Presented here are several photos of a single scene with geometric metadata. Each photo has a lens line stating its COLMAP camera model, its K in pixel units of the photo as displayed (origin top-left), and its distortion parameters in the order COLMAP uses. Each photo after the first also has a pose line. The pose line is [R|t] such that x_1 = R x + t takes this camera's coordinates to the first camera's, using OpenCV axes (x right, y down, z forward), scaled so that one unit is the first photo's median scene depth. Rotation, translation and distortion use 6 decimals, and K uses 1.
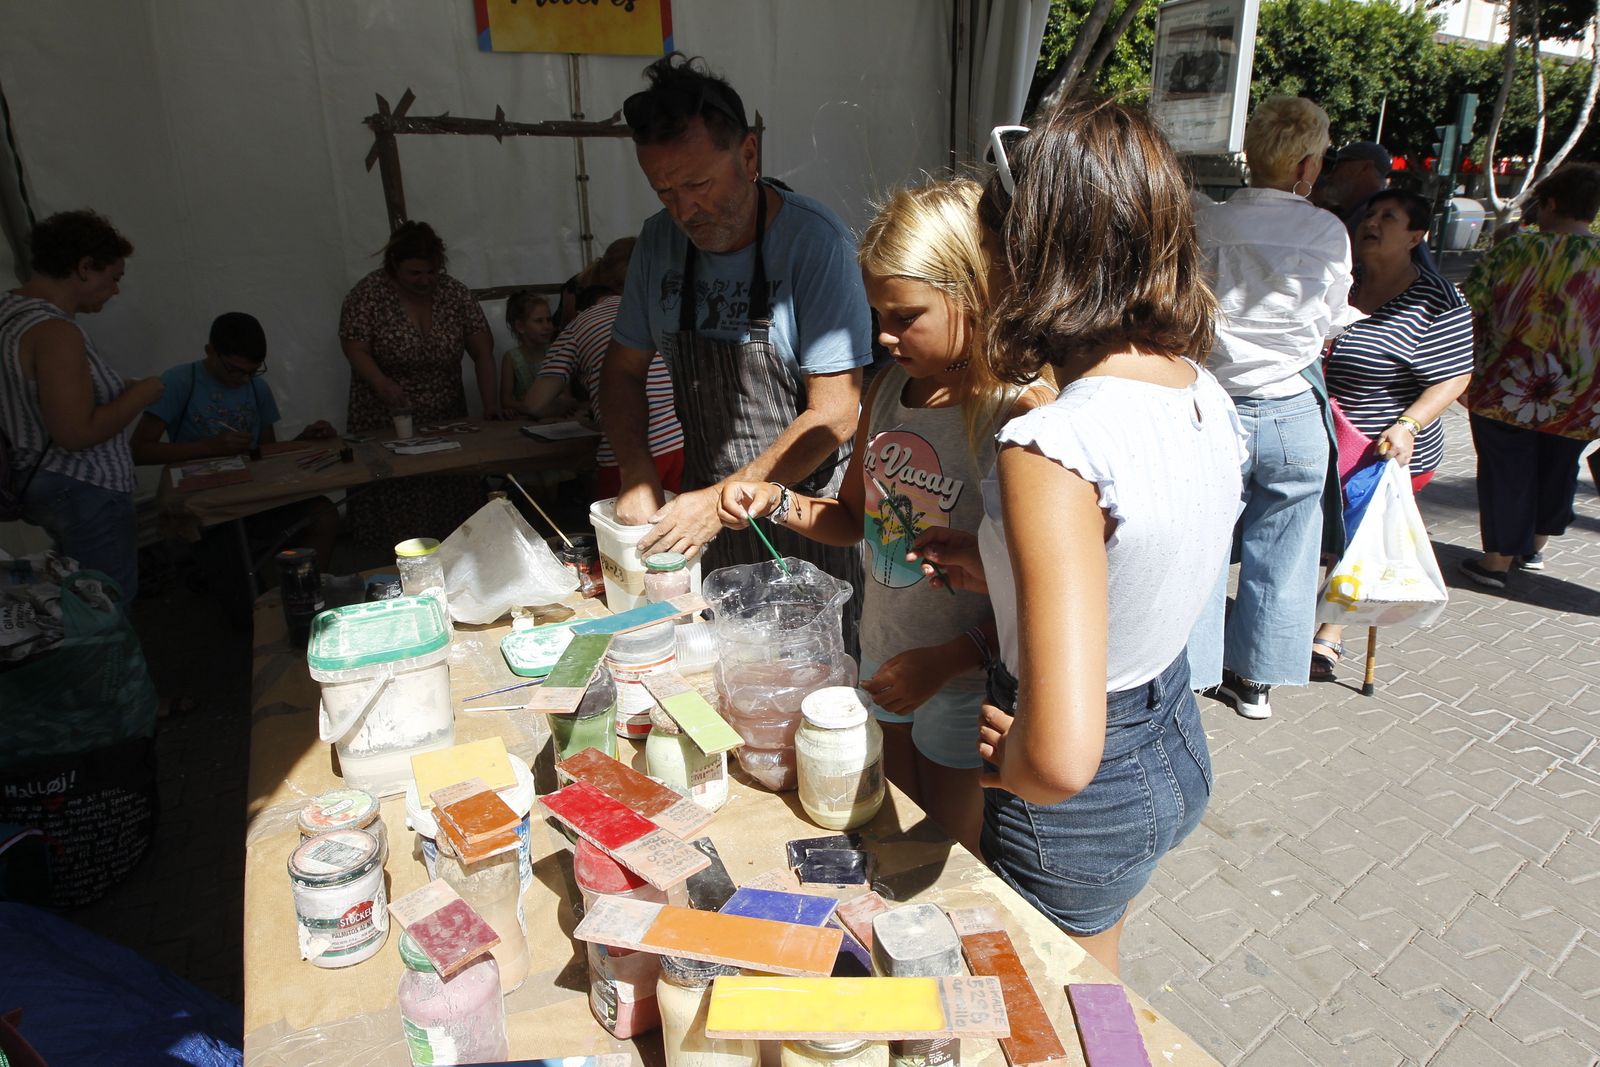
lens RADIAL K [[942.0, 0, 806.8], [0, 942.0, 538.2], [0, 0, 1]] dist [-0.051514, 0.020961]
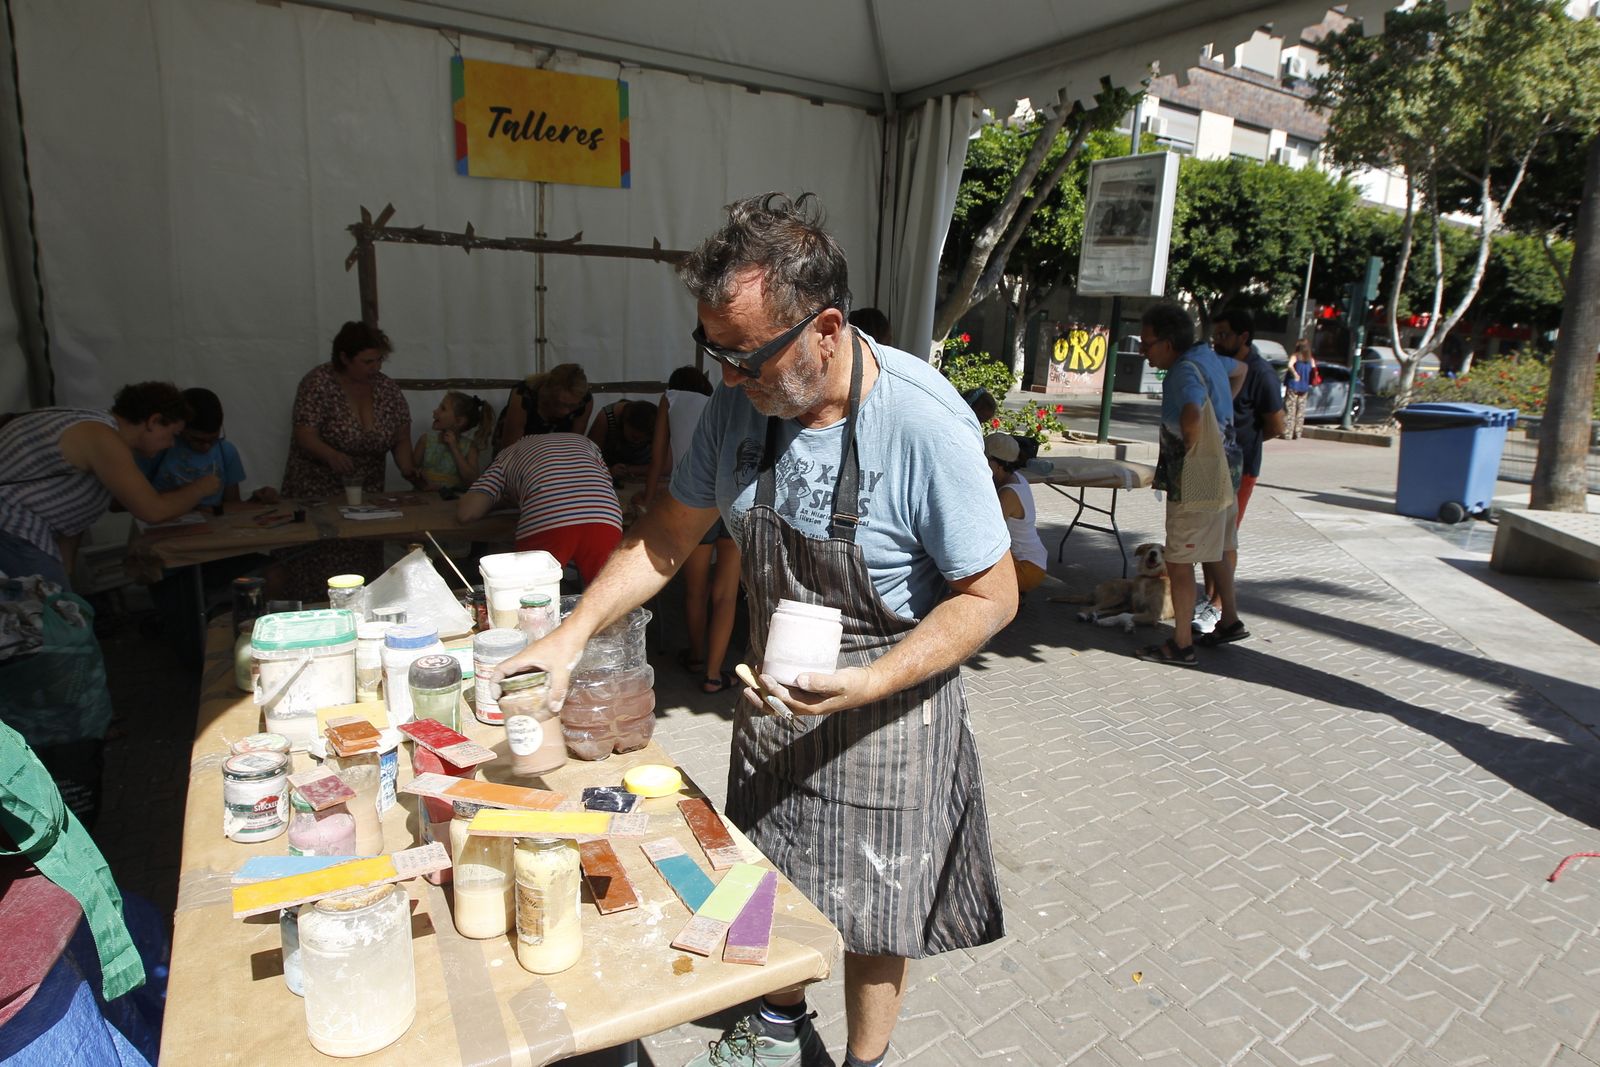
lens RADIAL K [[942.0, 0, 806.8], [0, 942.0, 538.2], [0, 0, 1]] dist [-0.051514, 0.020961]
pose [[0.997813, 0.054129, 0.037947, 0.139653], [-0.049676, 0.992709, -0.109820, 0.051465], [-0.043614, 0.107695, 0.993227, -0.259489]]
